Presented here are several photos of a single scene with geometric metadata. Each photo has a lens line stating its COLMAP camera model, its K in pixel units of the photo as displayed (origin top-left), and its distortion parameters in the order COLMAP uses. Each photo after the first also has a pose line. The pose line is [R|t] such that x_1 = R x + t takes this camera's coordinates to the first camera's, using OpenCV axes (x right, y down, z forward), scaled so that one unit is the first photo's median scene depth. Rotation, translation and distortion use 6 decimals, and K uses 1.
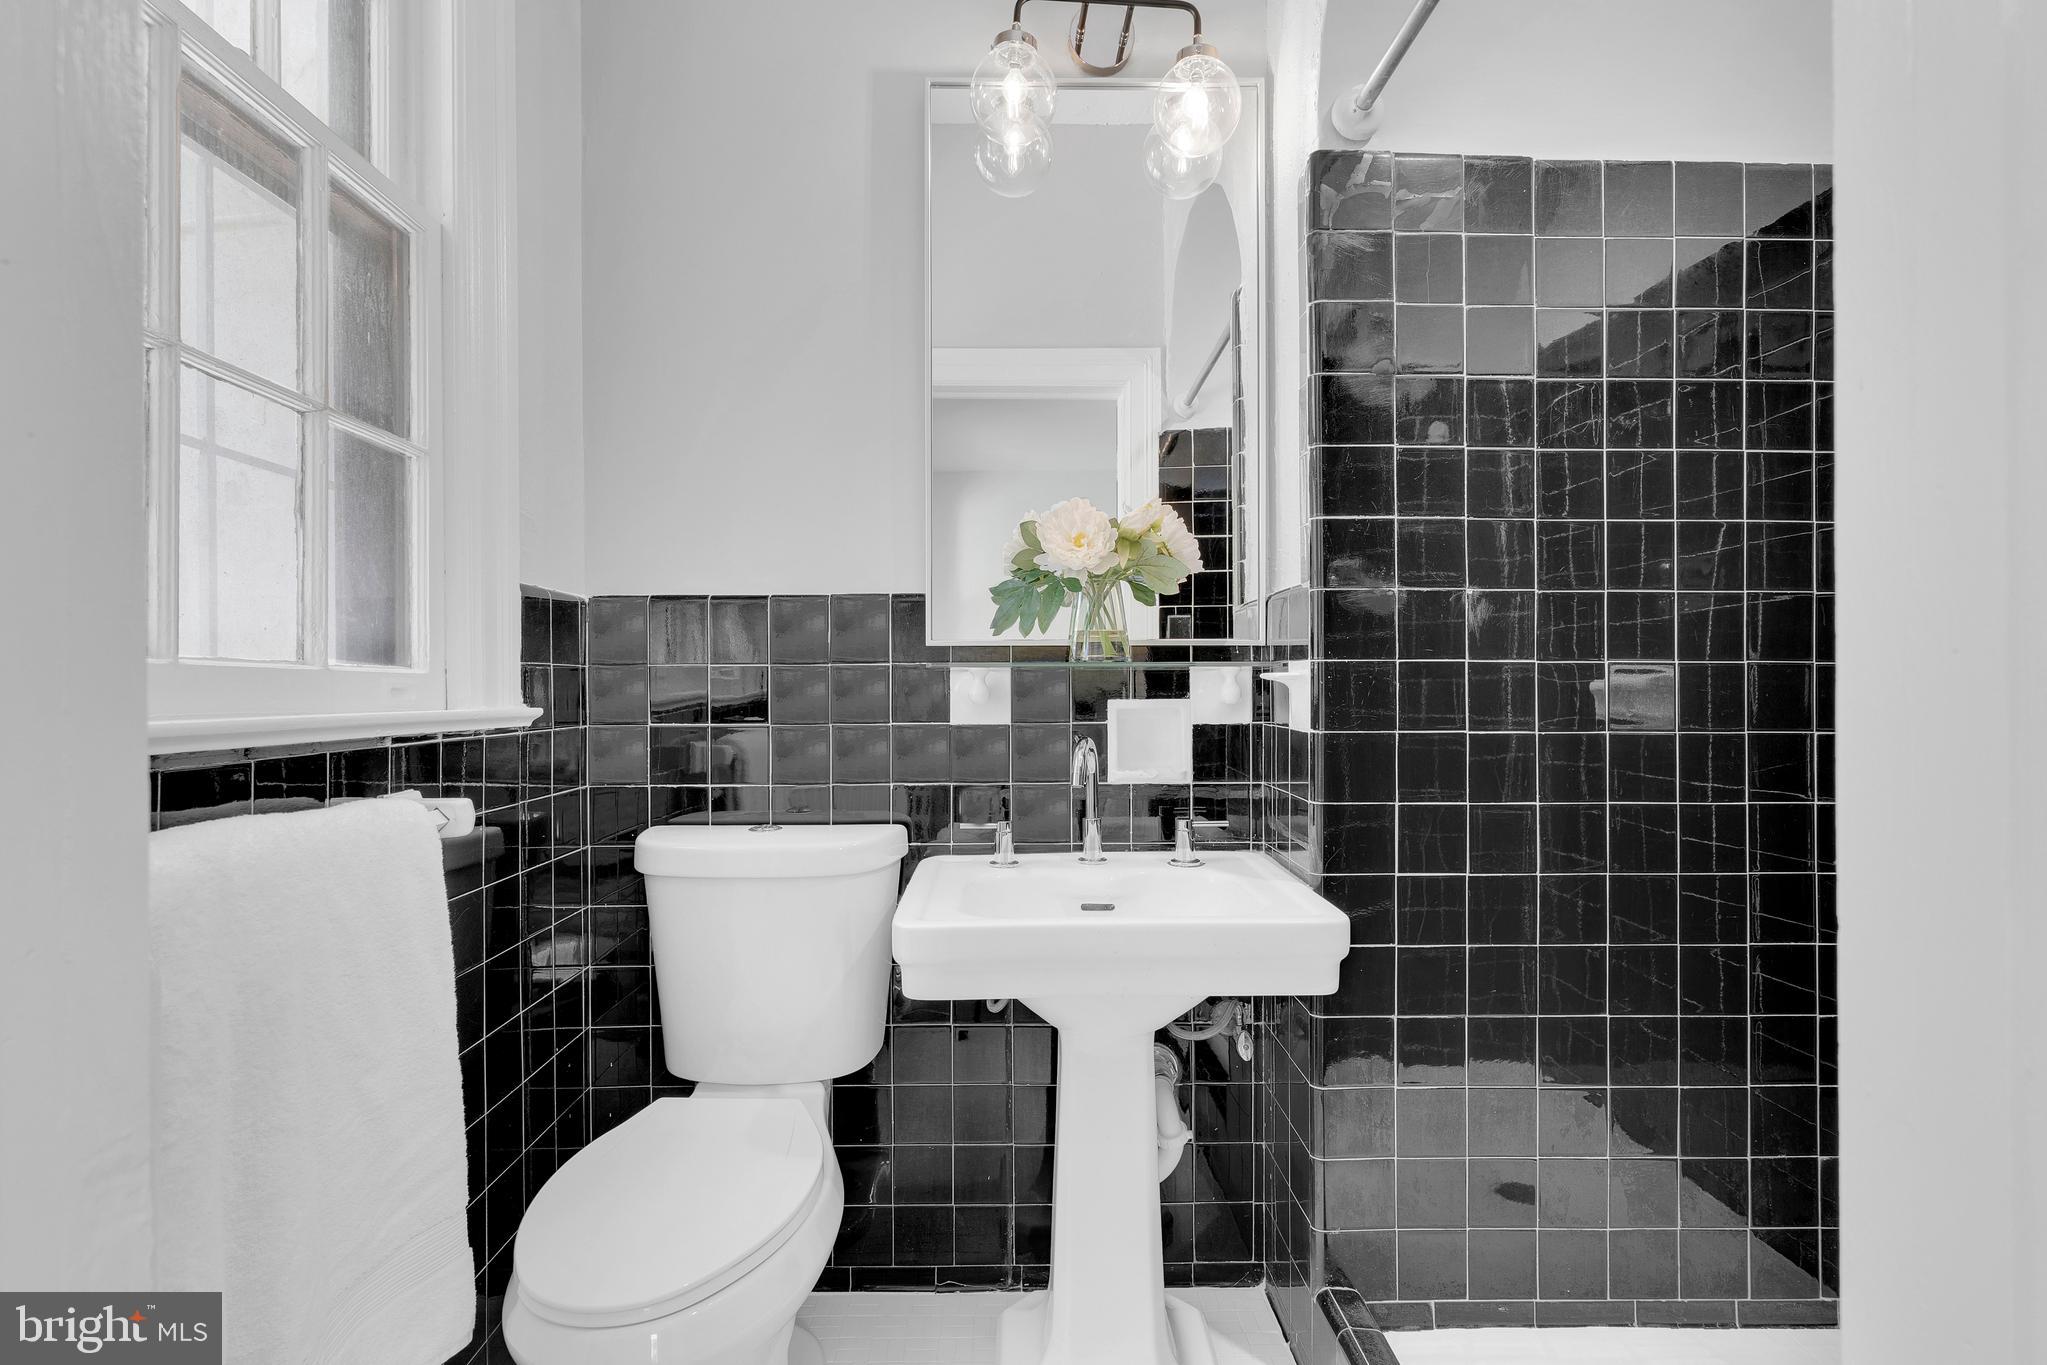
lens RADIAL K [[986.0, 0, 1017.4], [0, 986.0, 685.5], [0, 0, 1]] dist [0.001425, -0.000700]
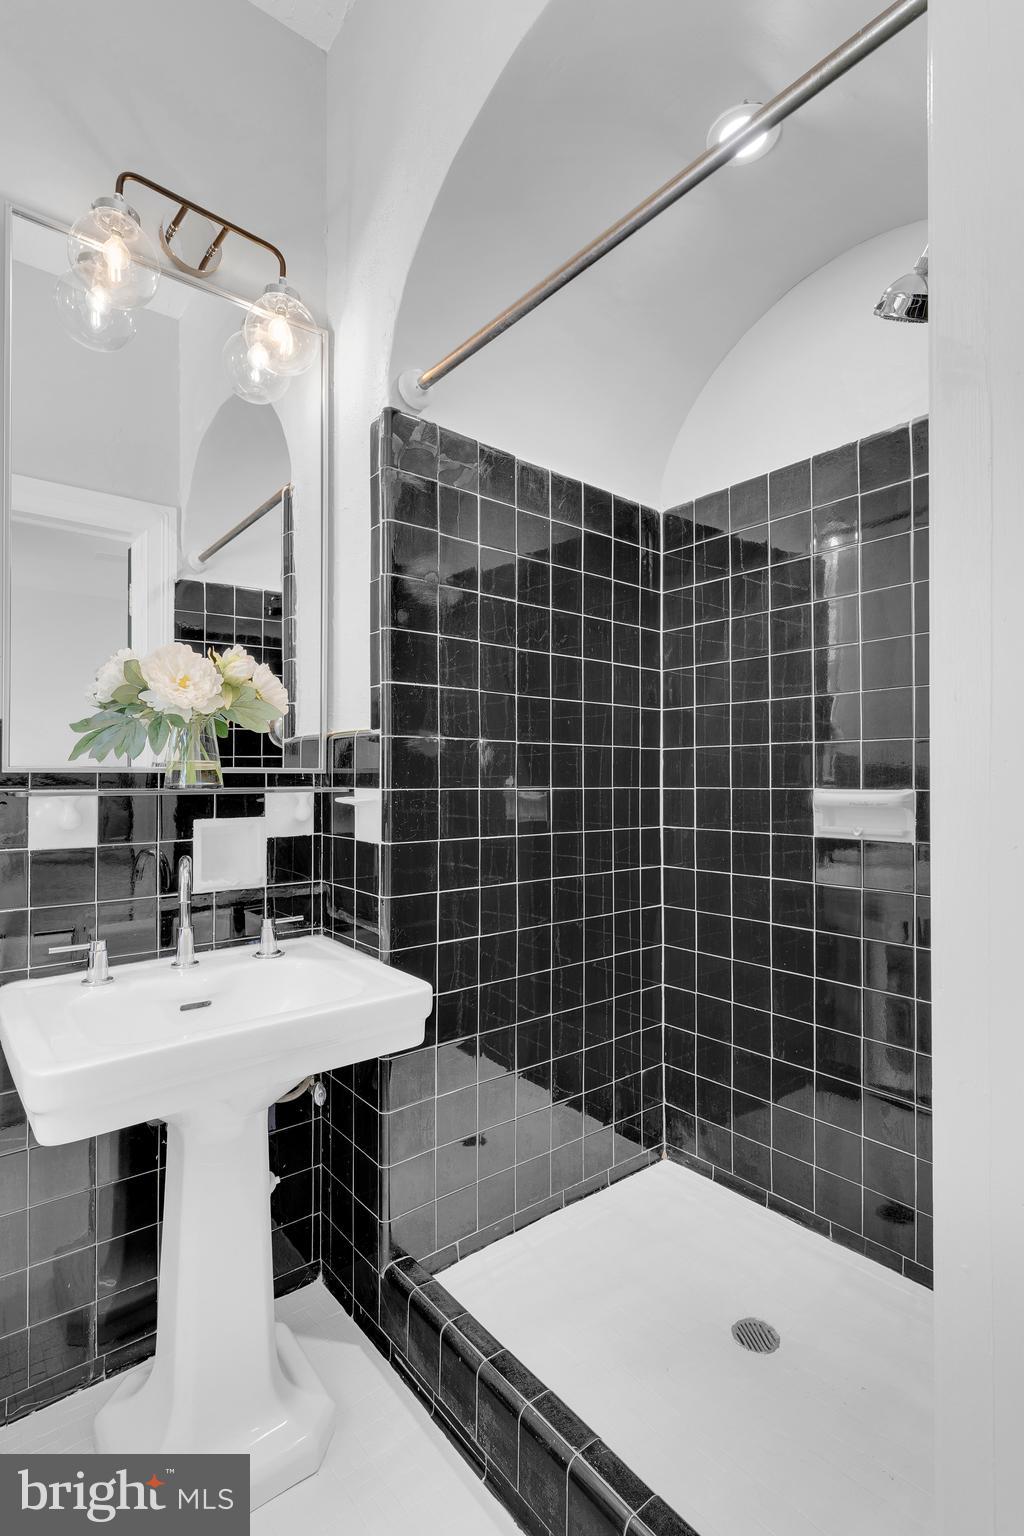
lens RADIAL K [[739.8, 0, 514.7], [0, 739.8, 770.9], [0, 0, 1]] dist [0.001425, -0.000700]
pose [[0.778253, 0.007205, 0.627910, -0.166881], [-0.001484, 0.999952, -0.009634, -0.036582], [-0.627950, 0.006566, 0.778226, 0.105569]]
